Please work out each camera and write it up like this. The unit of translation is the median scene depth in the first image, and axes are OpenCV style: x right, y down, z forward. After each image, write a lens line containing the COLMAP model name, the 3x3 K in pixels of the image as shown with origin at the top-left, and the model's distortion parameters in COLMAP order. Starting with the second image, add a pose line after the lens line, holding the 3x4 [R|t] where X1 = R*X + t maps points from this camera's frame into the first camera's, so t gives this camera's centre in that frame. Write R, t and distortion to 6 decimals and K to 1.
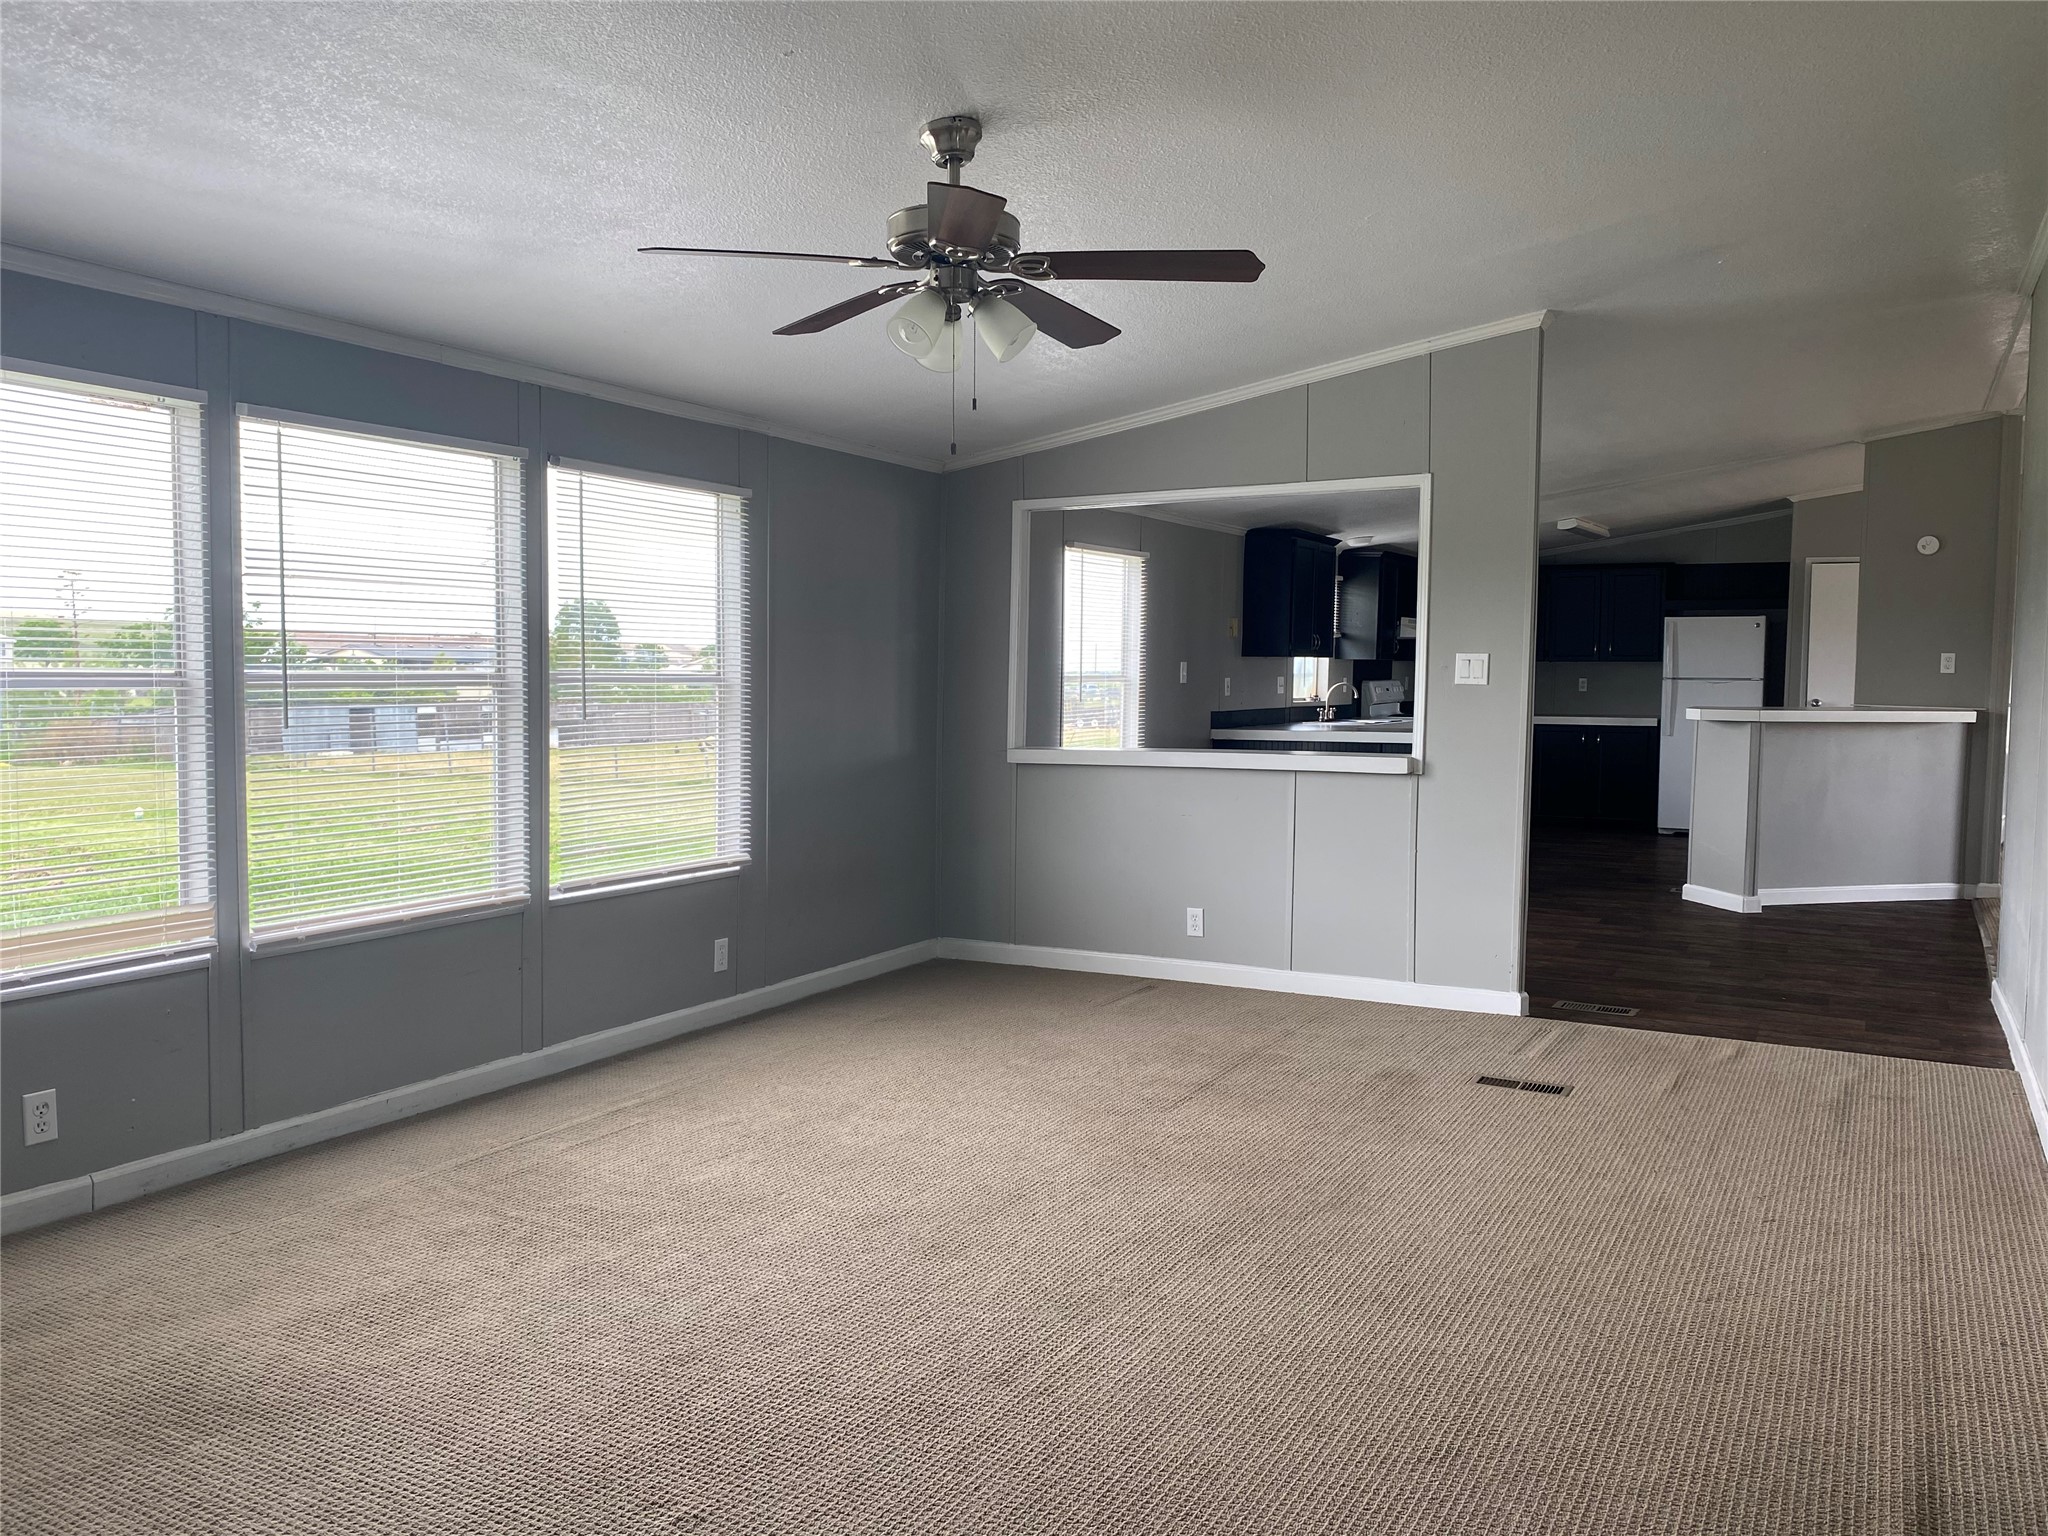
lens RADIAL K [[1599.5, 0, 1024.0], [0, 1599.5, 768.0], [0, 0, 1]] dist [0.044935, 0.002690]
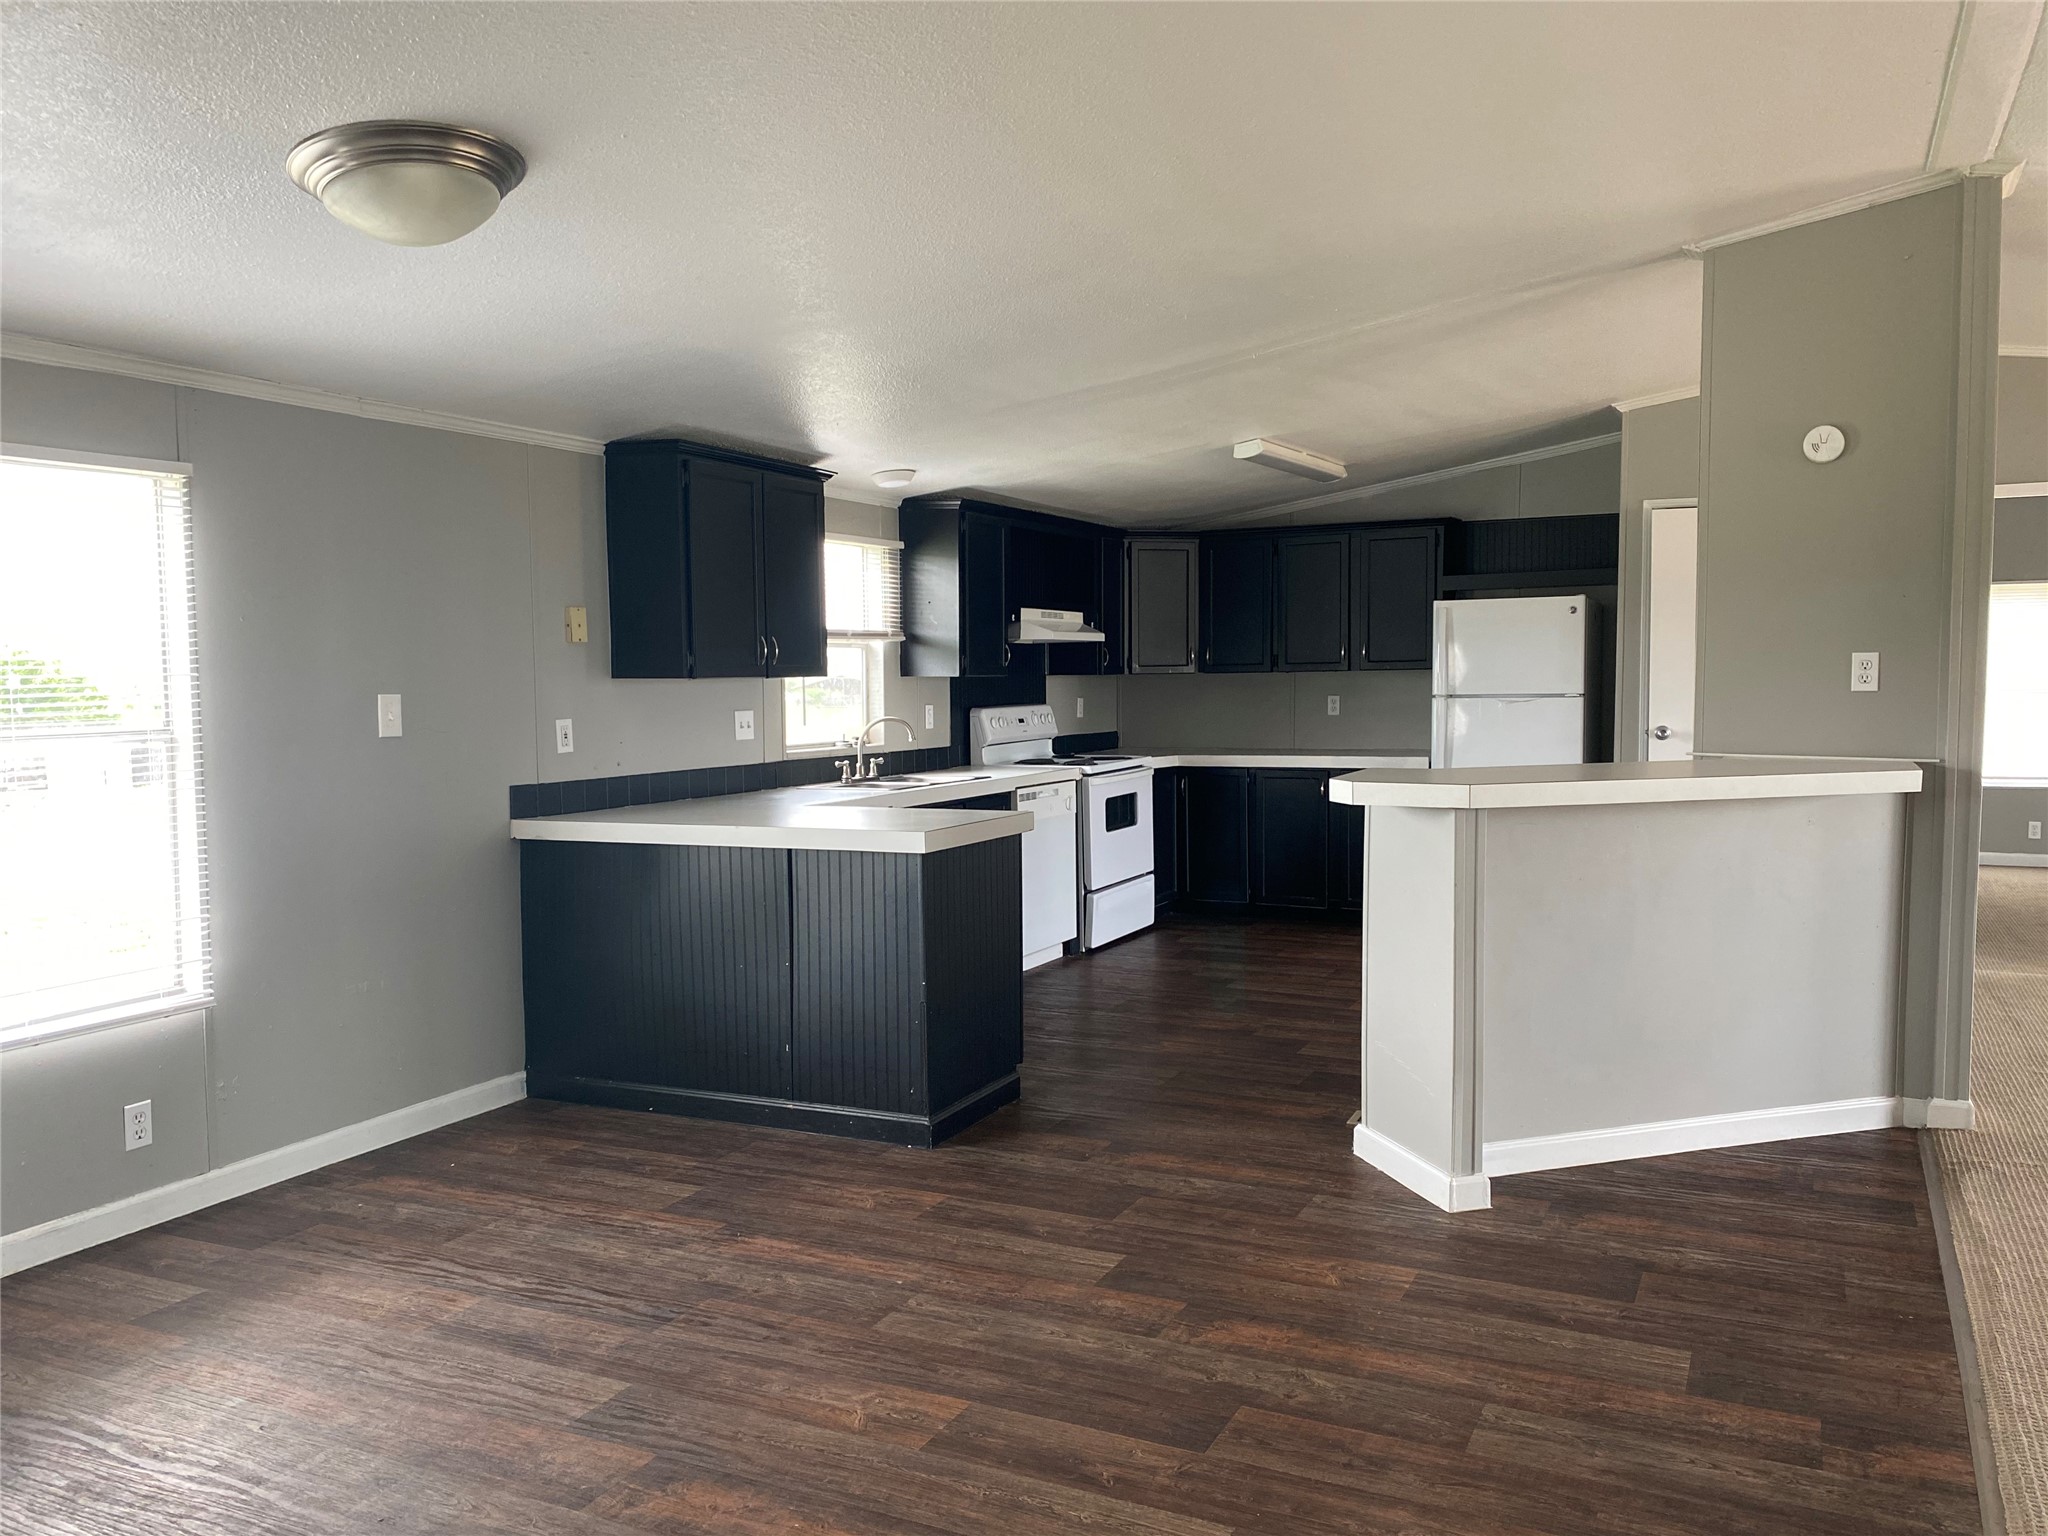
lens RADIAL K [[1554.6, 0, 1026.2], [0, 1554.6, 784.0], [0, 0, 1]] dist [0.102332, -0.109631]
pose [[0.999381, -0.021030, 0.028210, 0.240825], [0.020816, 0.999752, 0.007857, -0.032177], [-0.028368, -0.007264, 0.999571, 0.421395]]
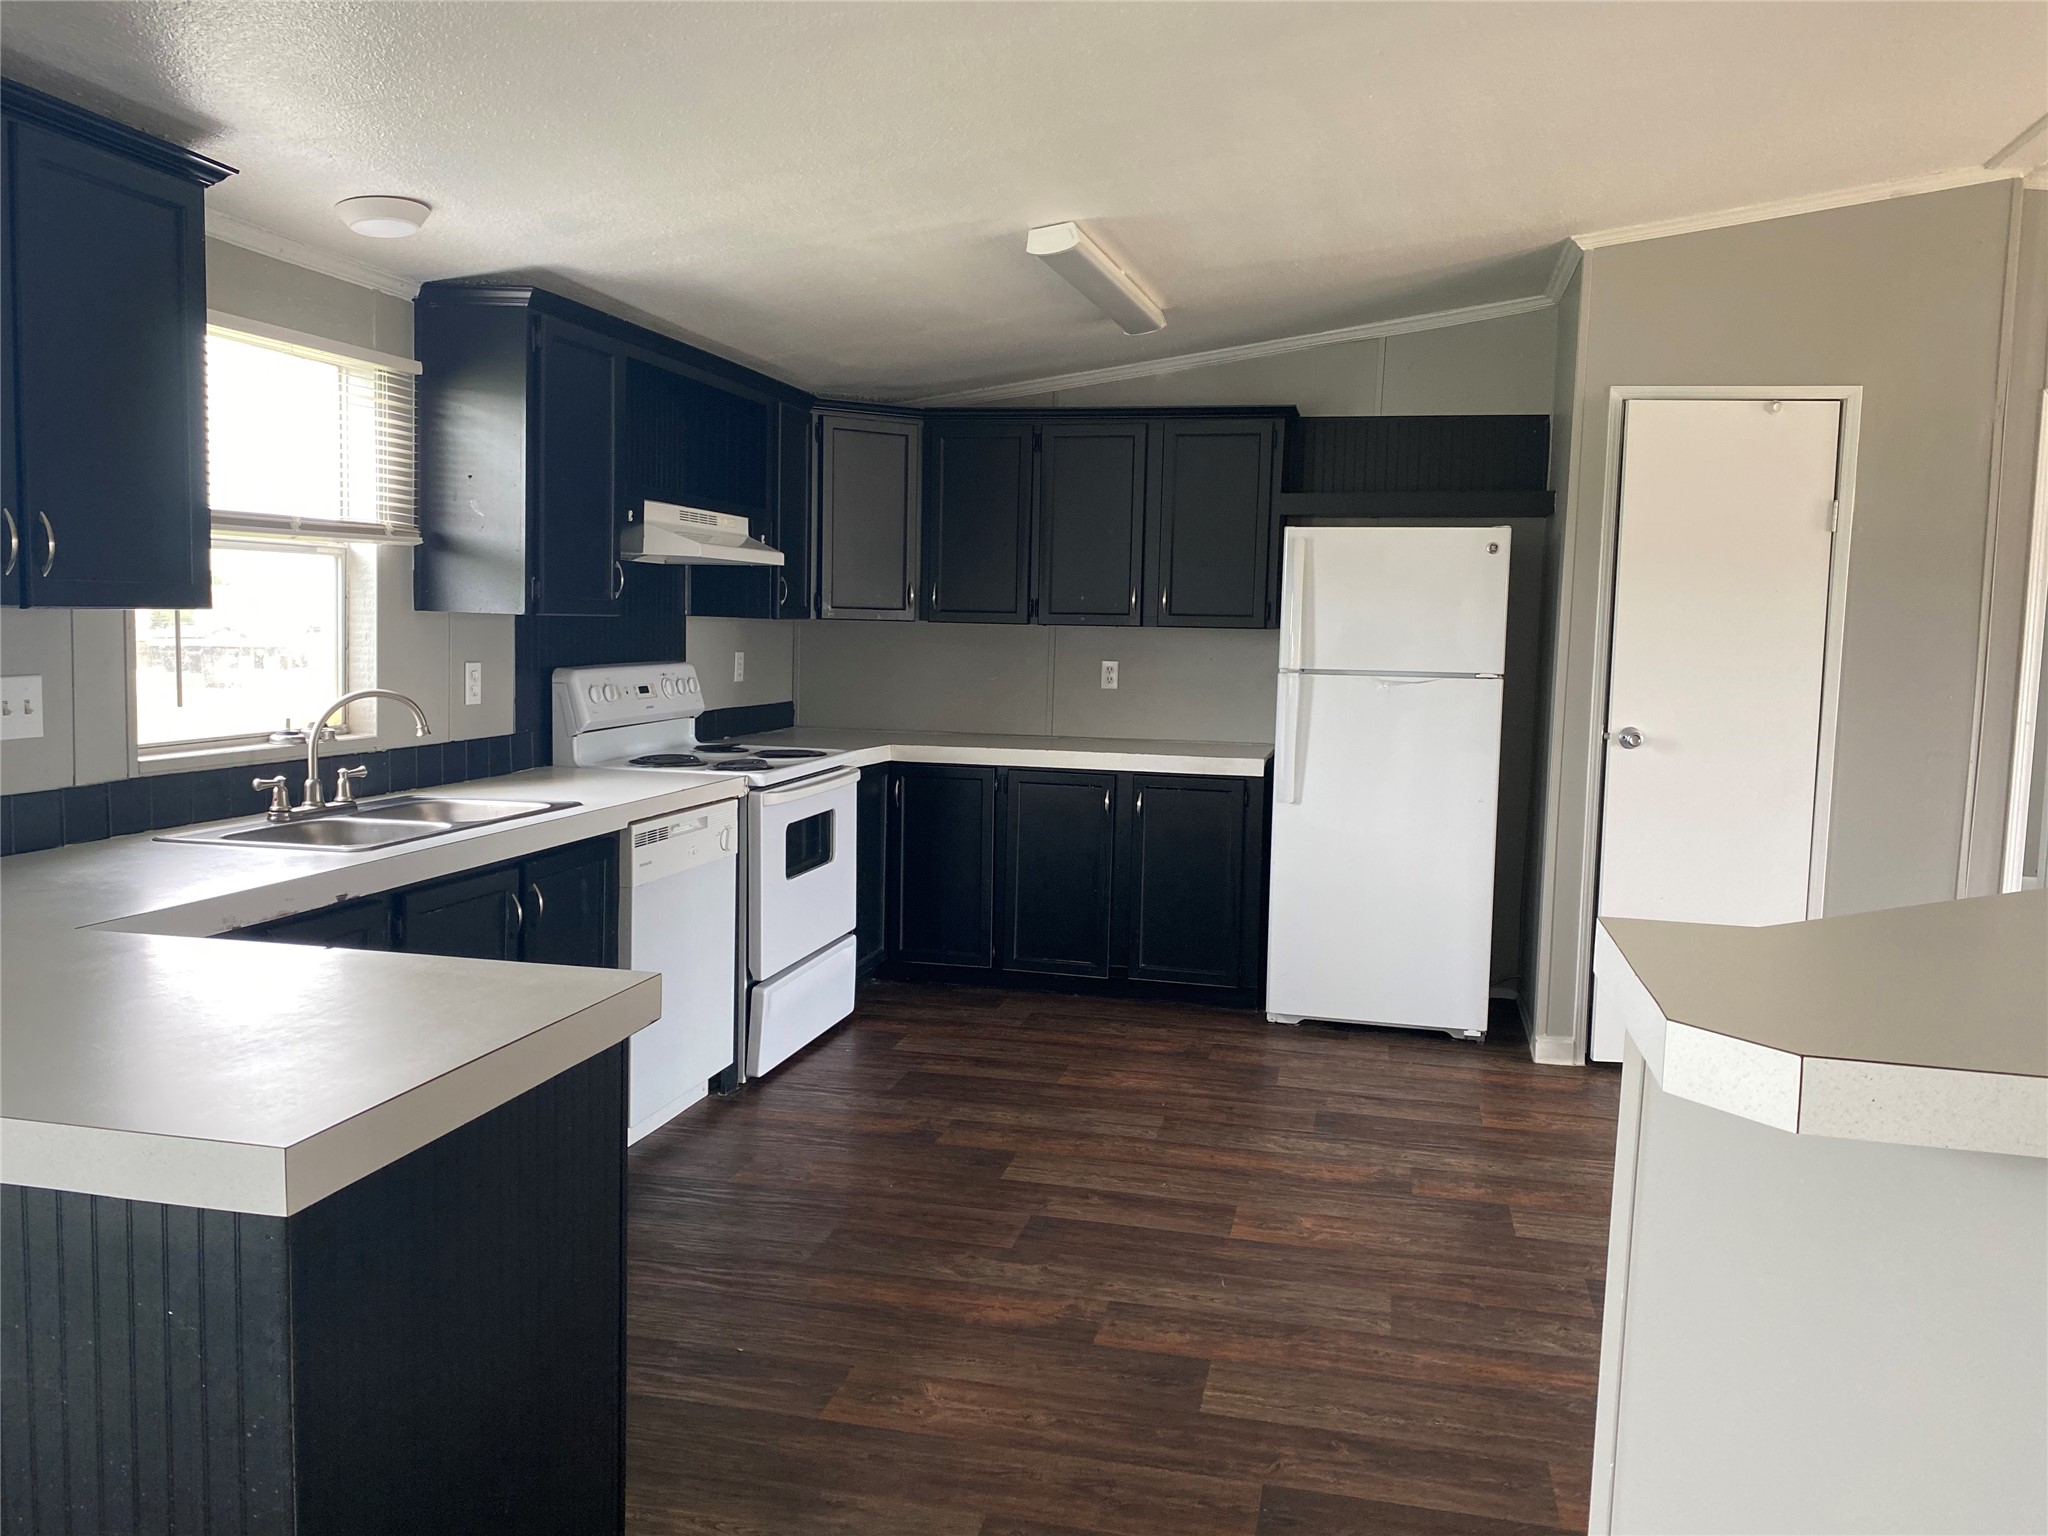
lens RADIAL K [[1524.9, 0, 1020.0], [0, 1524.9, 752.2], [0, 0, 1]] dist [0.095103, -0.234724]
pose [[0.966435, -0.006735, 0.256823, 0.250869], [-0.000899, 0.999562, 0.029595, -0.051054], [-0.256910, -0.028832, 0.966005, 0.696031]]
